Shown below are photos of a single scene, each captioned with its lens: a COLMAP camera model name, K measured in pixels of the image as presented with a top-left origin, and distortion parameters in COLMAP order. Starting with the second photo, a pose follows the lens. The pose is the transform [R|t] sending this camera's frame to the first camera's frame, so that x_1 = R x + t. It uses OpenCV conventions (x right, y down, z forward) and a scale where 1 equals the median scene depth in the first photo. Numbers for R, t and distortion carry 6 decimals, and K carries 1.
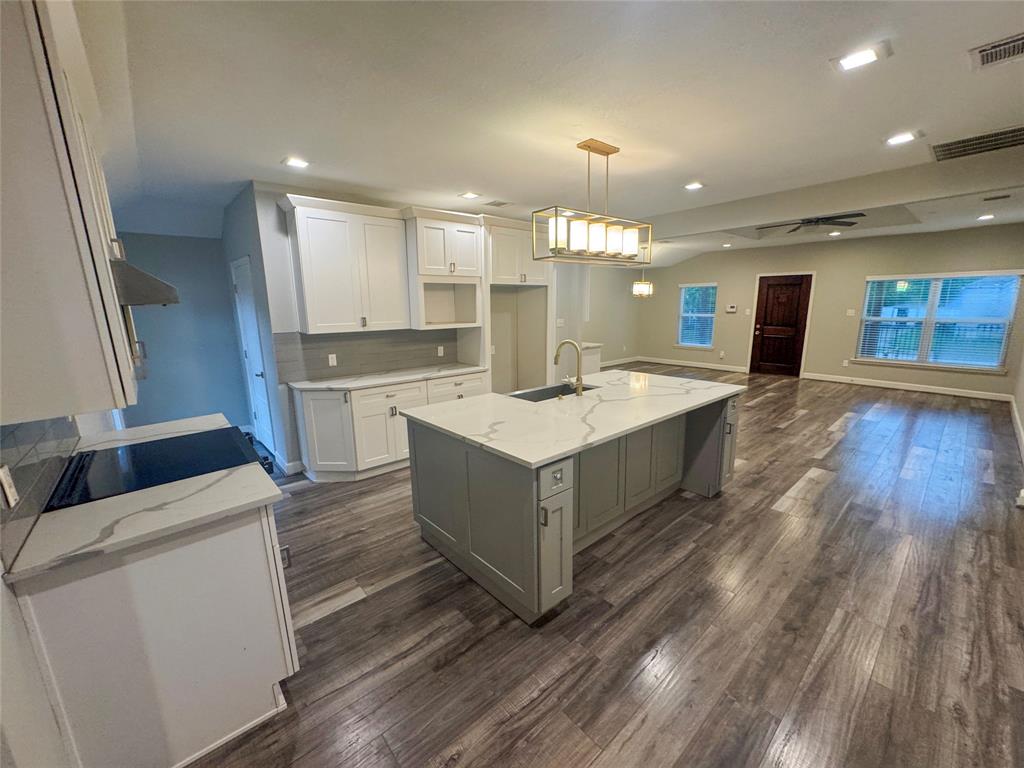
lens RADIAL K [[409.3, 0, 508.6], [0, 409.3, 385.8], [0, 0, 1]] dist [-0.001936, 0.000231]
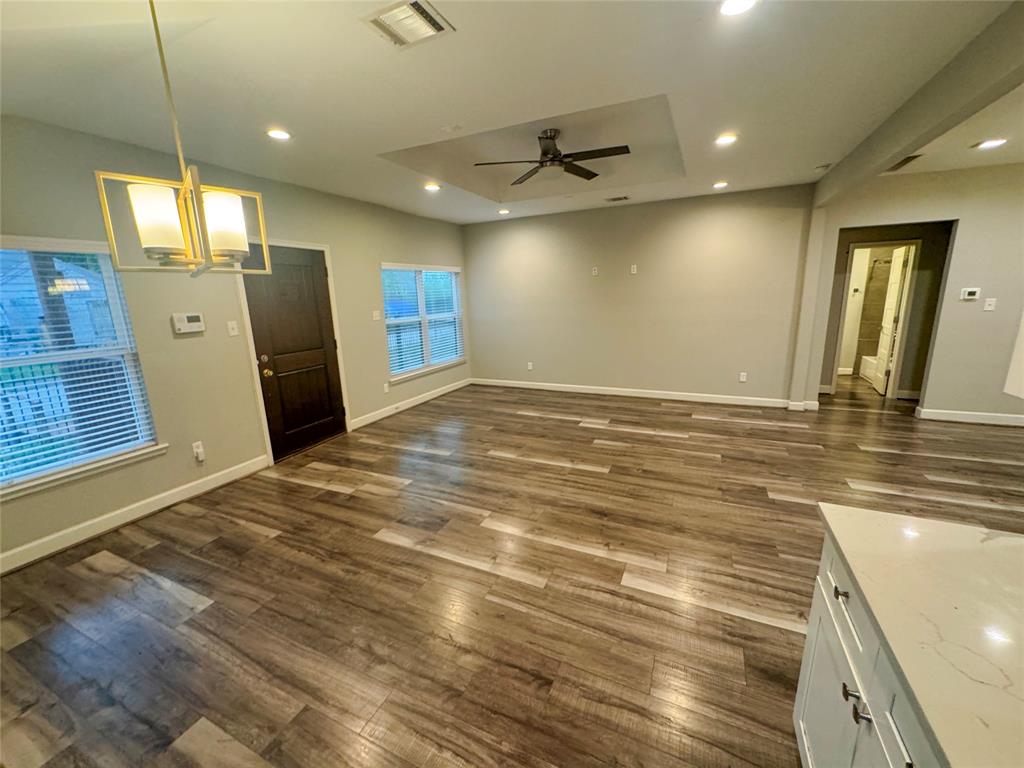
lens RADIAL K [[409.3, 0, 516.8], [0, 409.3, 381.9], [0, 0, 1]] dist [-0.001936, 0.000231]
pose [[-0.406362, -0.169353, 0.897881, 0.233110], [0.219069, 0.935954, 0.275680, -0.410887], [-0.887062, 0.308724, -0.343236, 2.061640]]
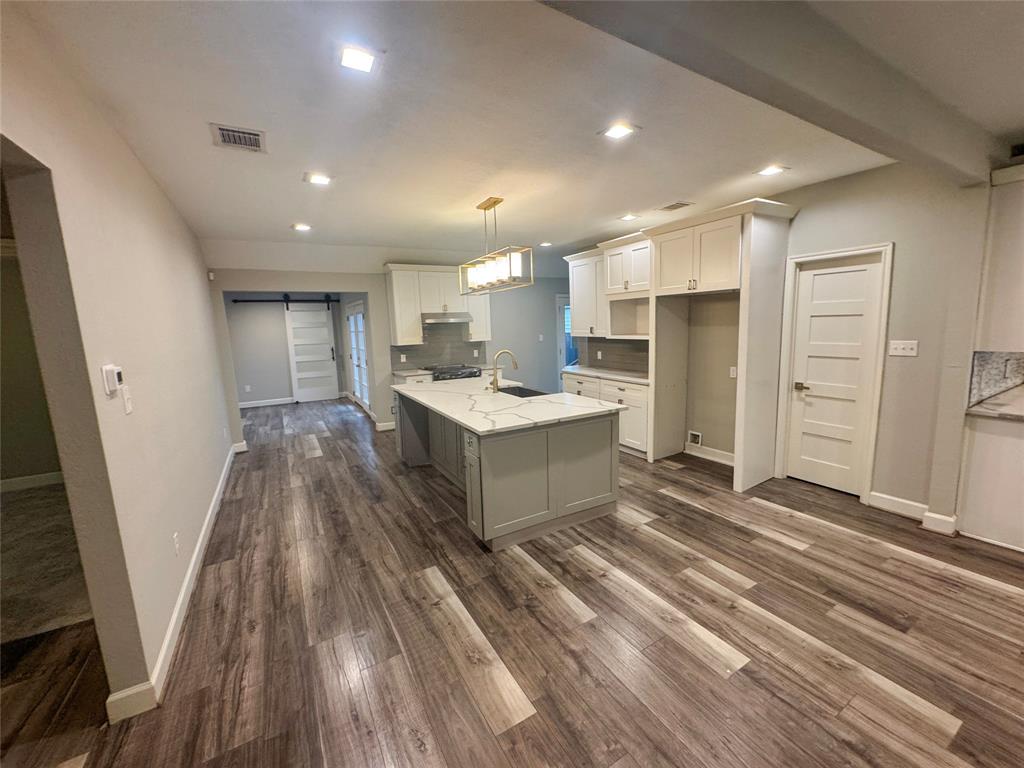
lens RADIAL K [[409.3, 0, 510.7], [0, 409.3, 383.6], [0, 0, 1]] dist [-0.001936, 0.000231]
pose [[-0.193492, 0.162457, -0.967558, 1.126648], [-0.161293, 0.967510, 0.194704, -0.209935], [0.967753, 0.193734, -0.161002, 0.998045]]
